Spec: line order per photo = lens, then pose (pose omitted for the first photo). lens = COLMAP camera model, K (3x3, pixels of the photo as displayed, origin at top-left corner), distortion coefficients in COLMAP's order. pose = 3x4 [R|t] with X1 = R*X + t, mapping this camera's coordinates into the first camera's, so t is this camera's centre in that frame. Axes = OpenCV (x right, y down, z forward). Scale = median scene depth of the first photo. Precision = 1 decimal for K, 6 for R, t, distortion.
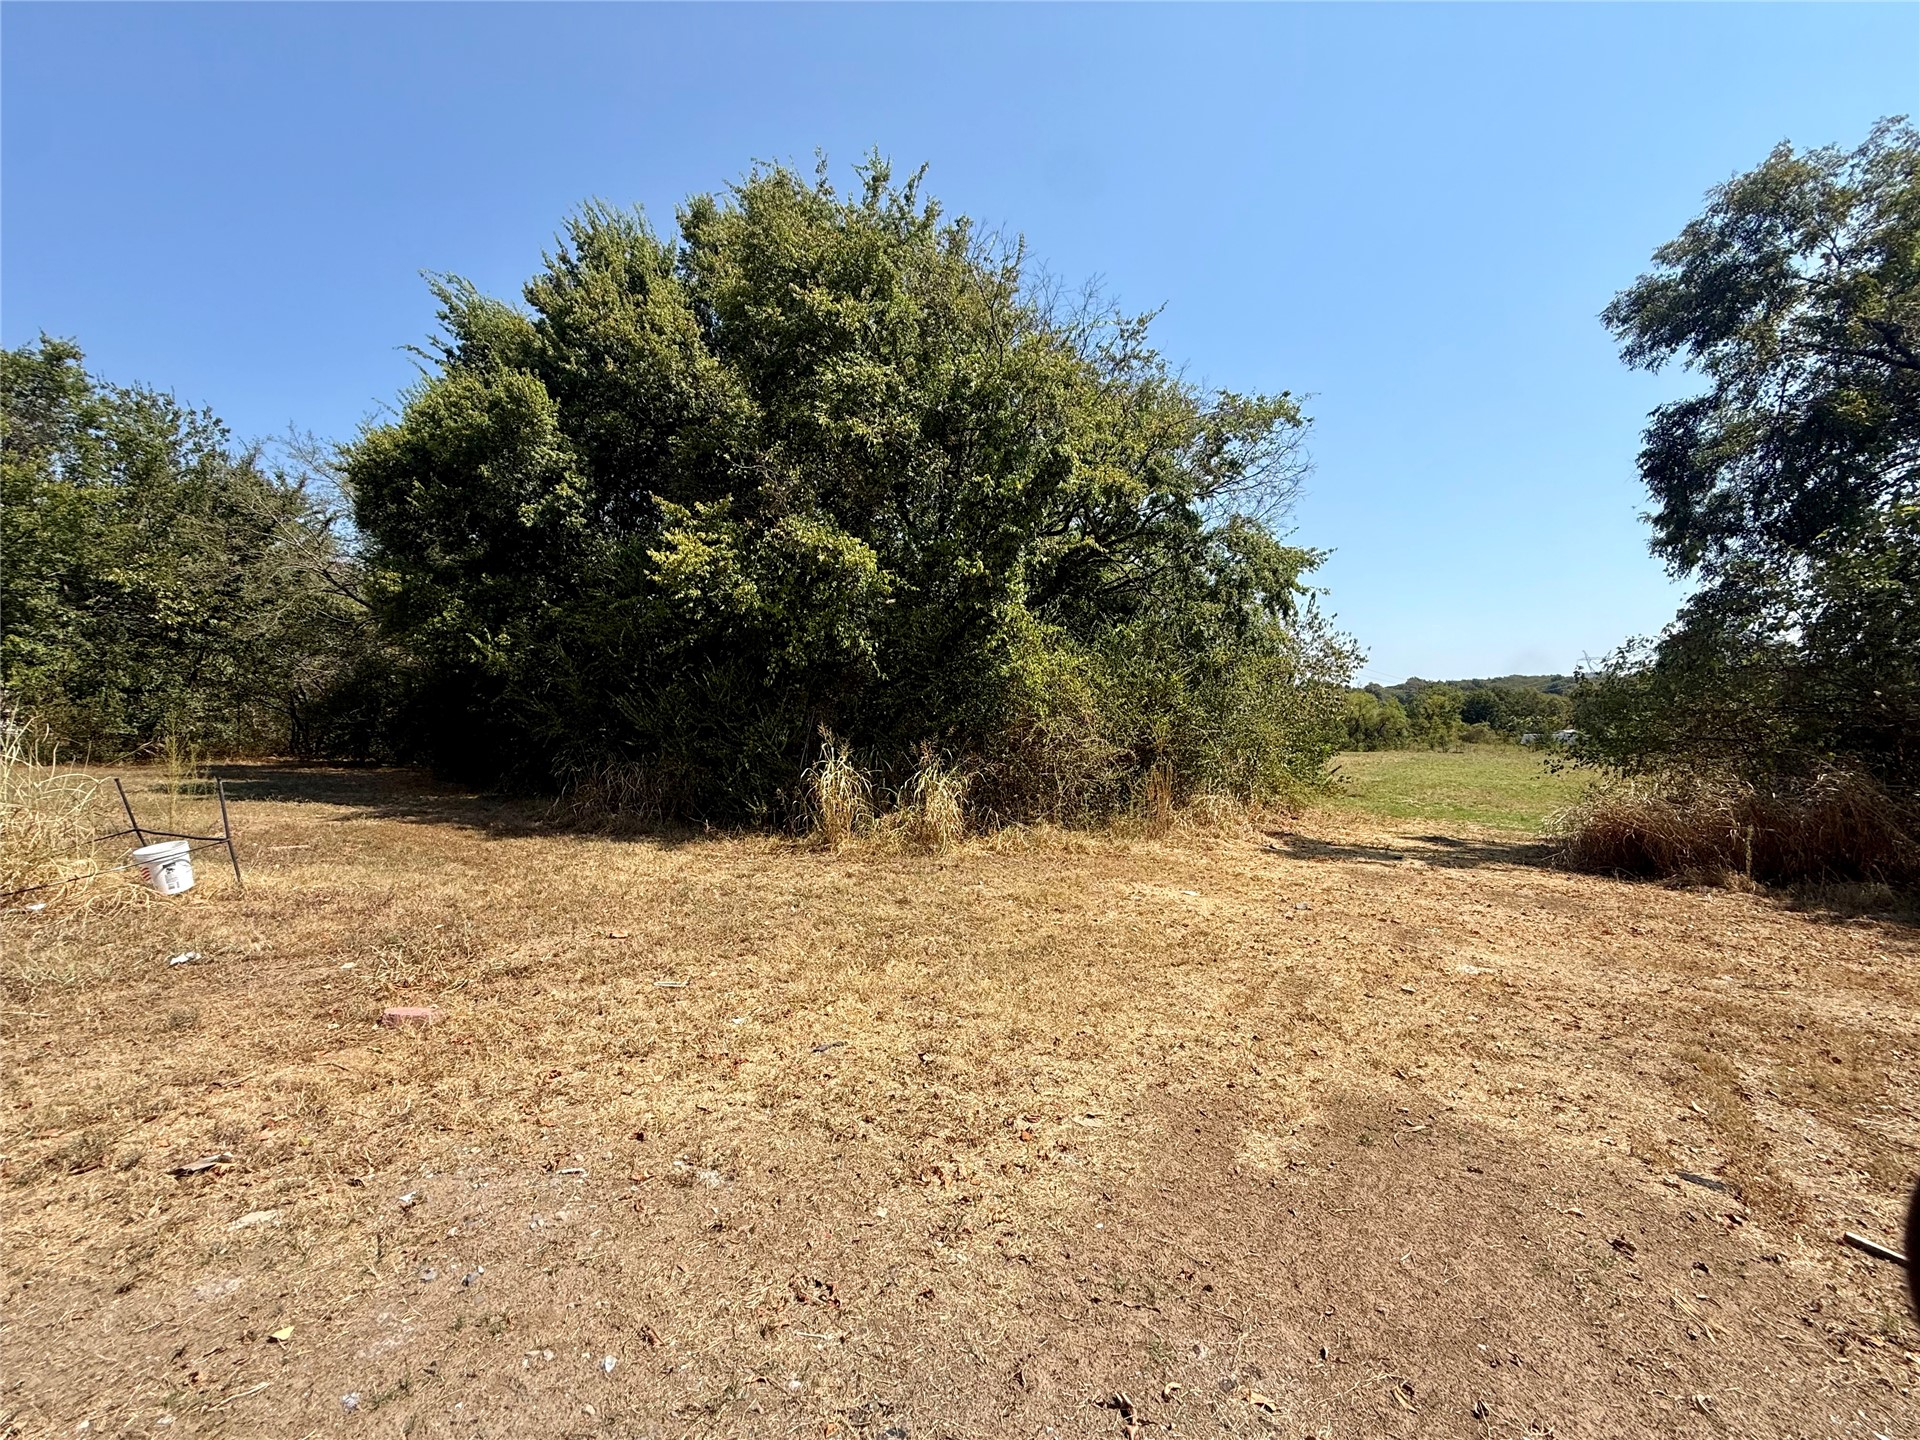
lens RADIAL K [[764.0, 0, 956.3], [0, 764.0, 717.7], [0, 0, 1]] dist [-0.001838, 0.000687]
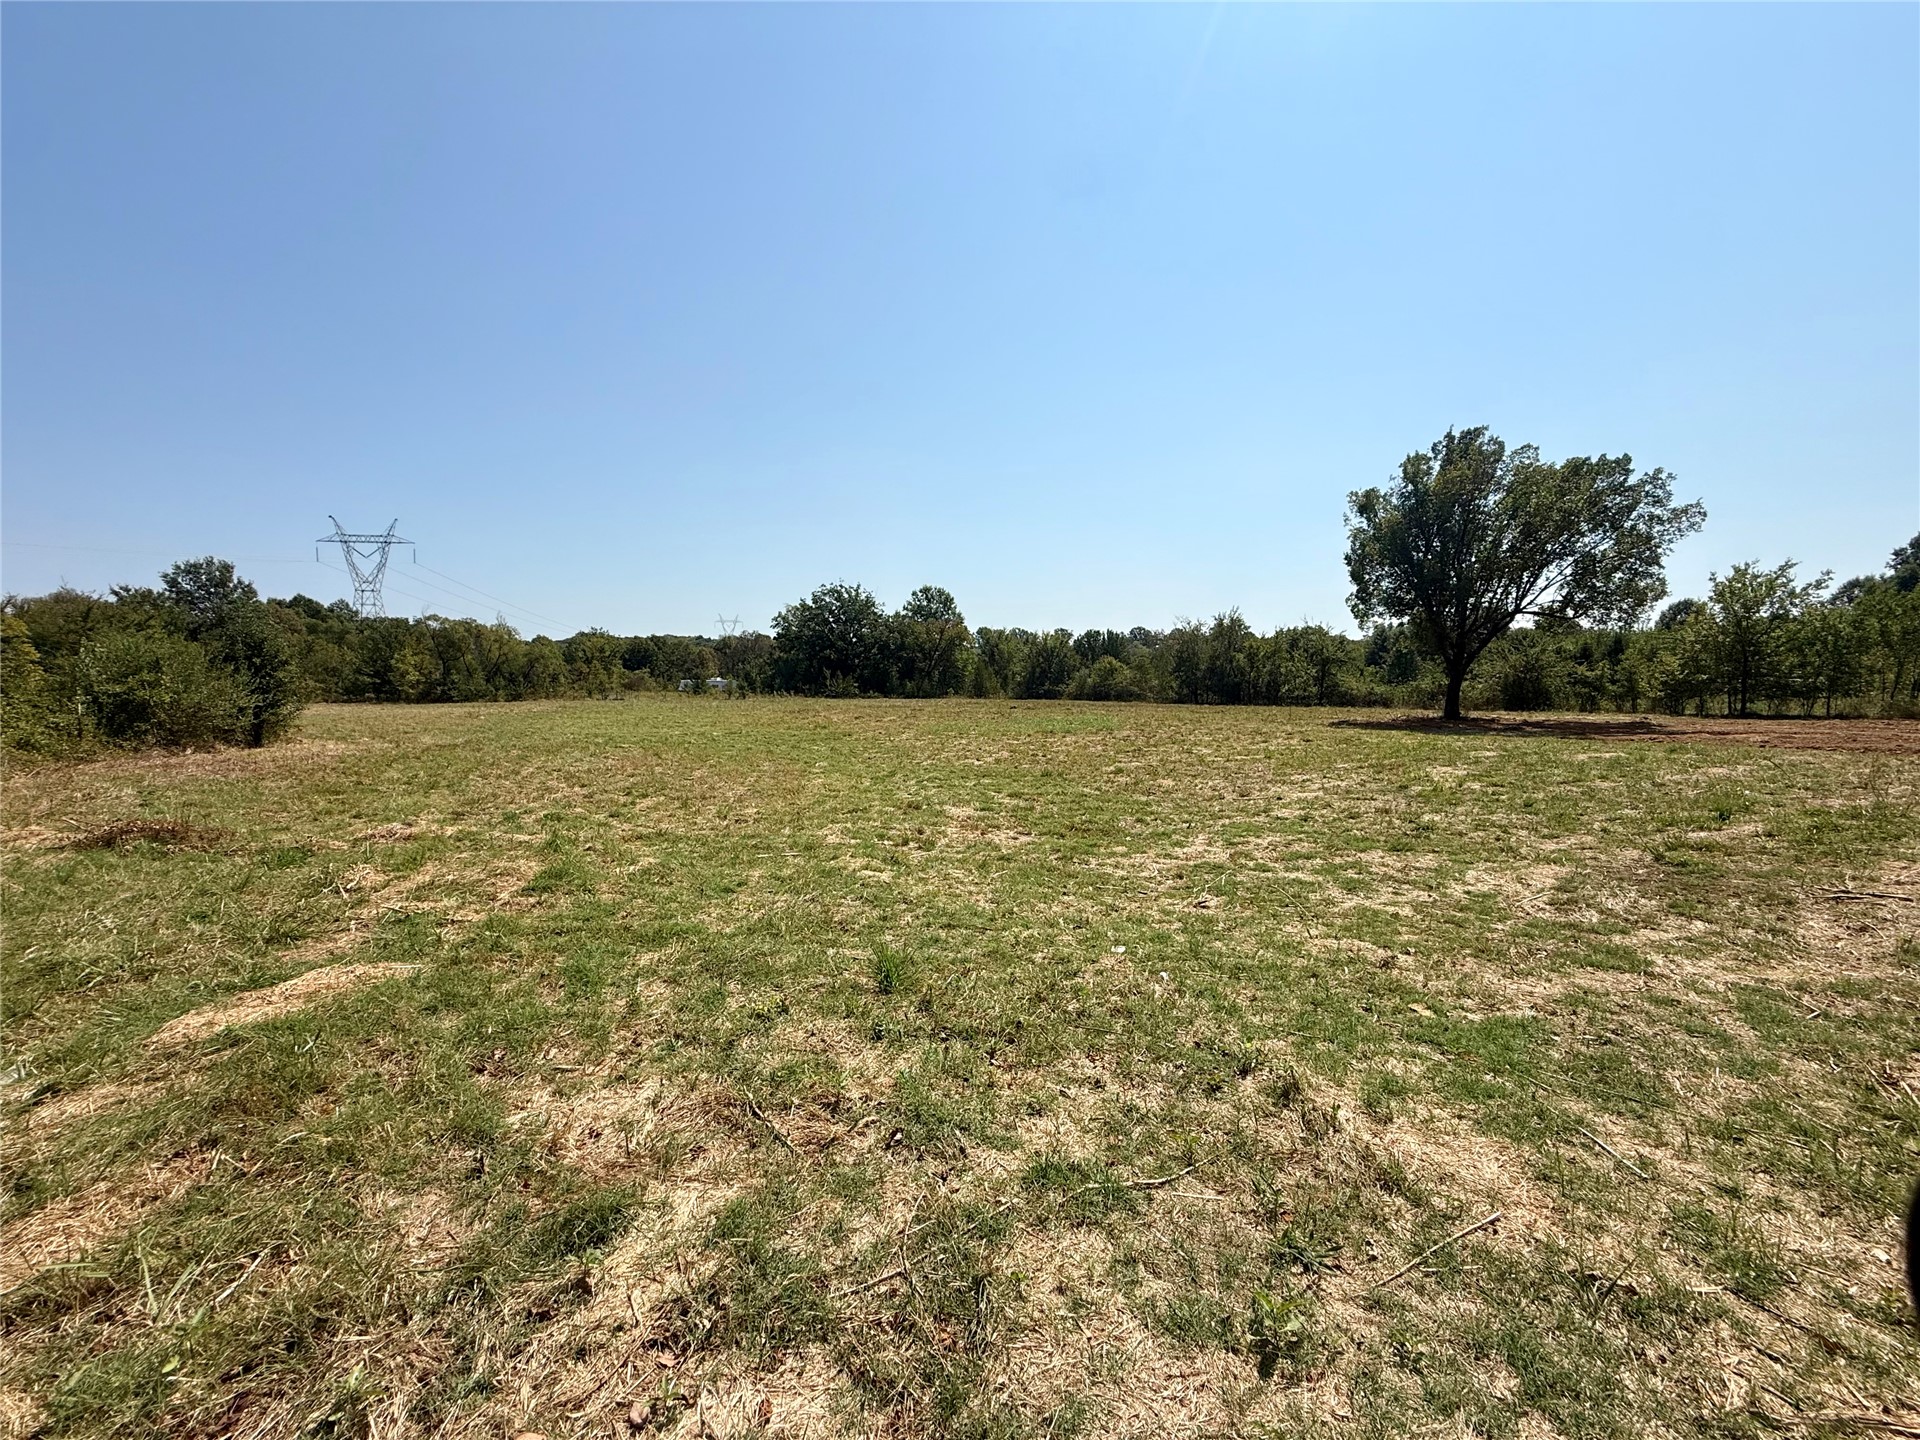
lens RADIAL K [[764.0, 0, 956.3], [0, 764.0, 717.7], [0, 0, 1]] dist [-0.001838, 0.000687]
pose [[0.546696, -0.044919, 0.836125, 1.160636], [-0.001880, 0.998492, 0.054871, 0.143816], [-0.837329, -0.031570, 0.545787, 1.689369]]
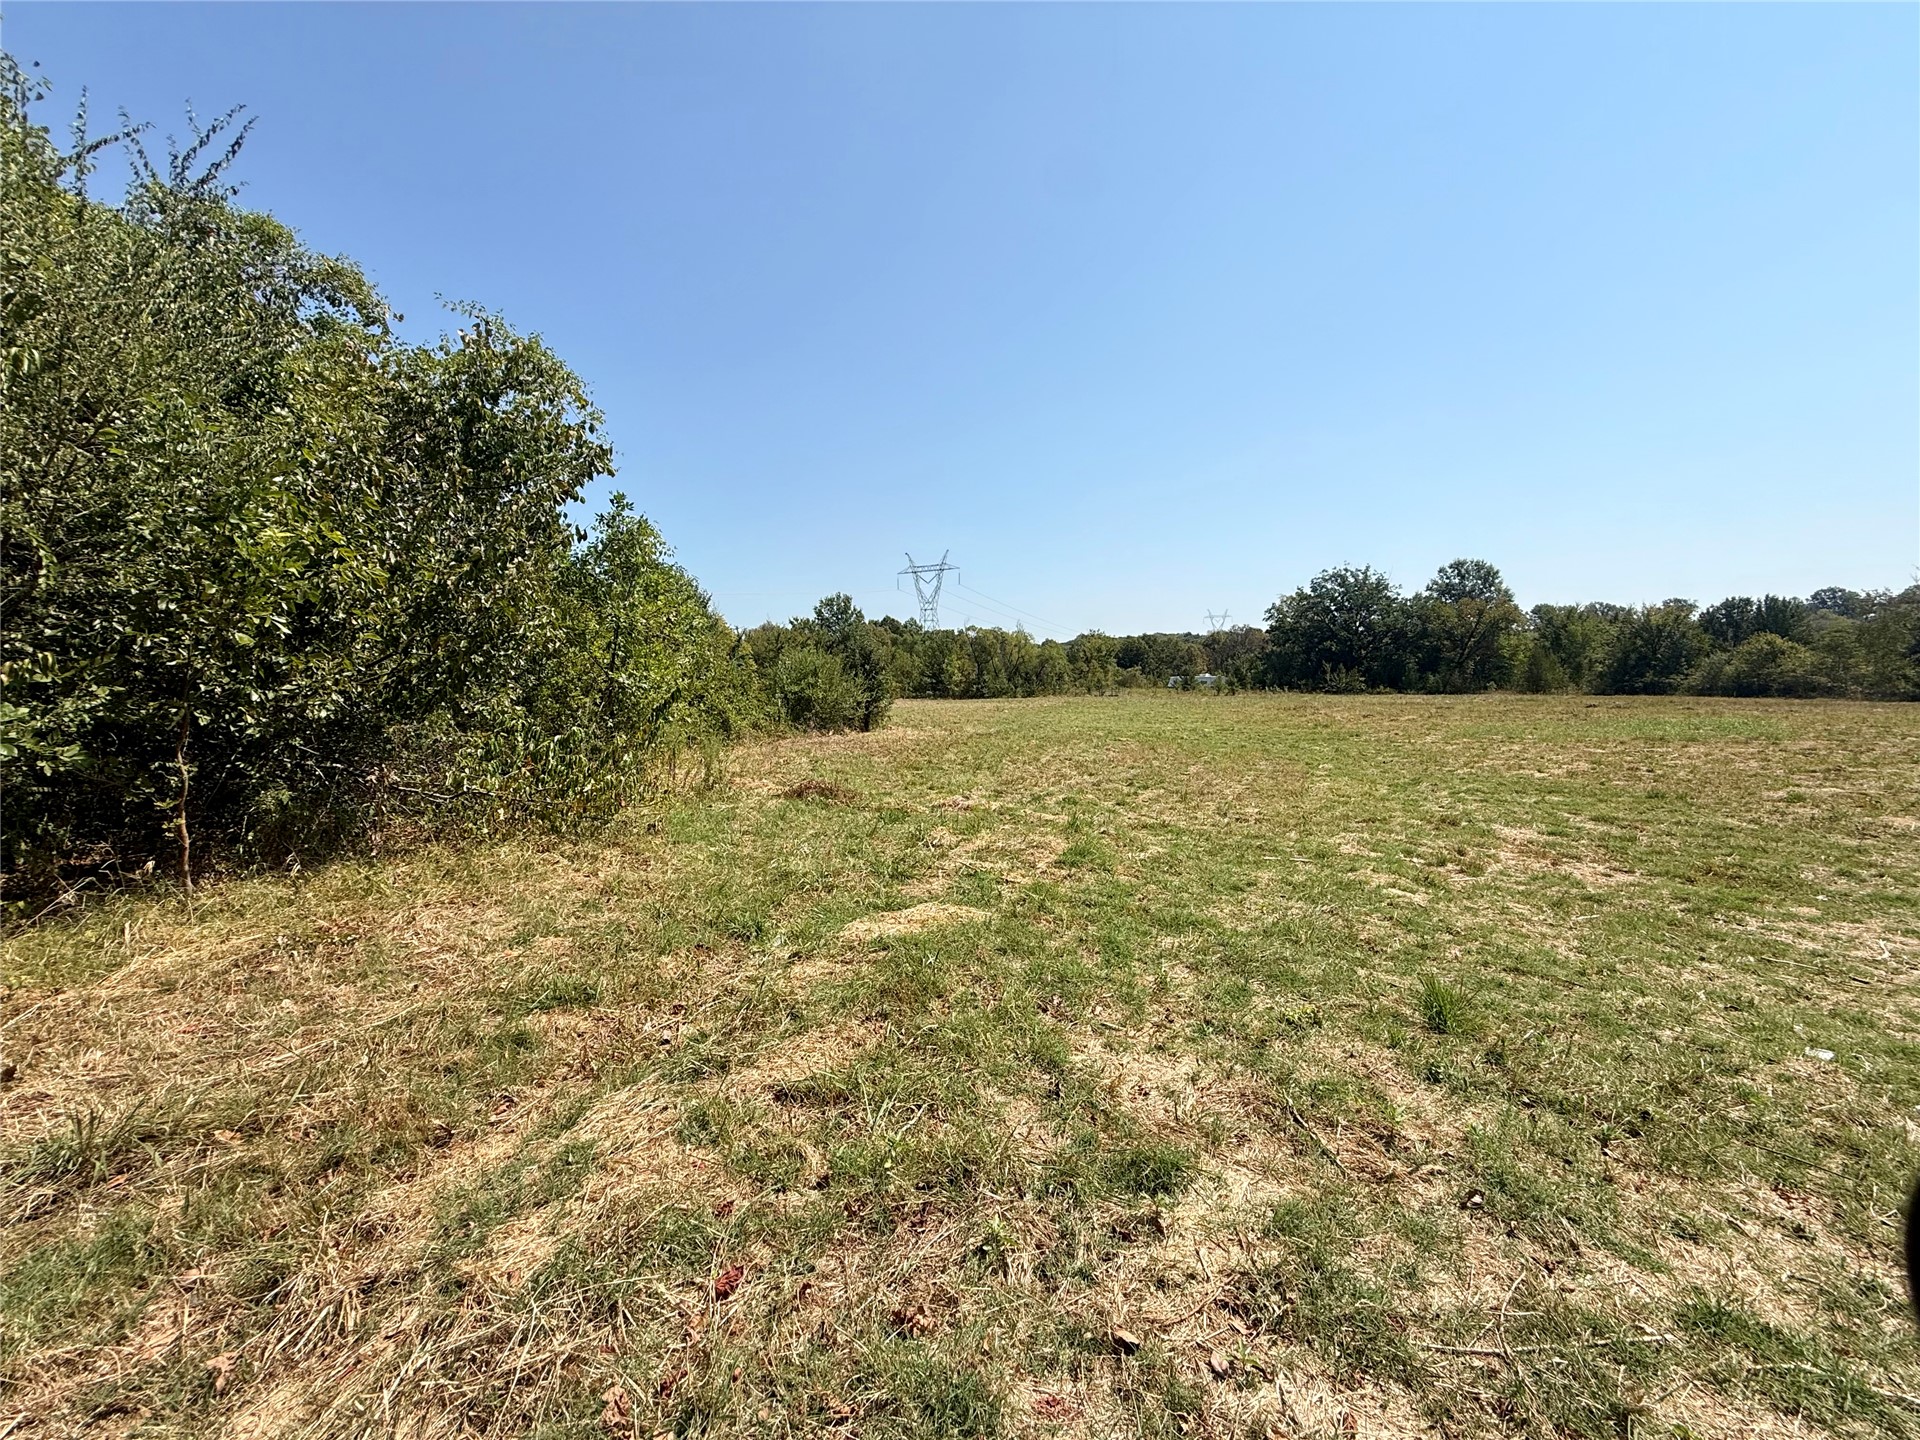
lens RADIAL K [[764.0, 0, 956.3], [0, 764.0, 717.7], [0, 0, 1]] dist [-0.001838, 0.000687]
pose [[0.930195, -0.036164, 0.365280, 1.145916], [0.017229, 0.998340, 0.054966, 0.143097], [-0.366662, -0.044836, 0.929273, 1.693951]]
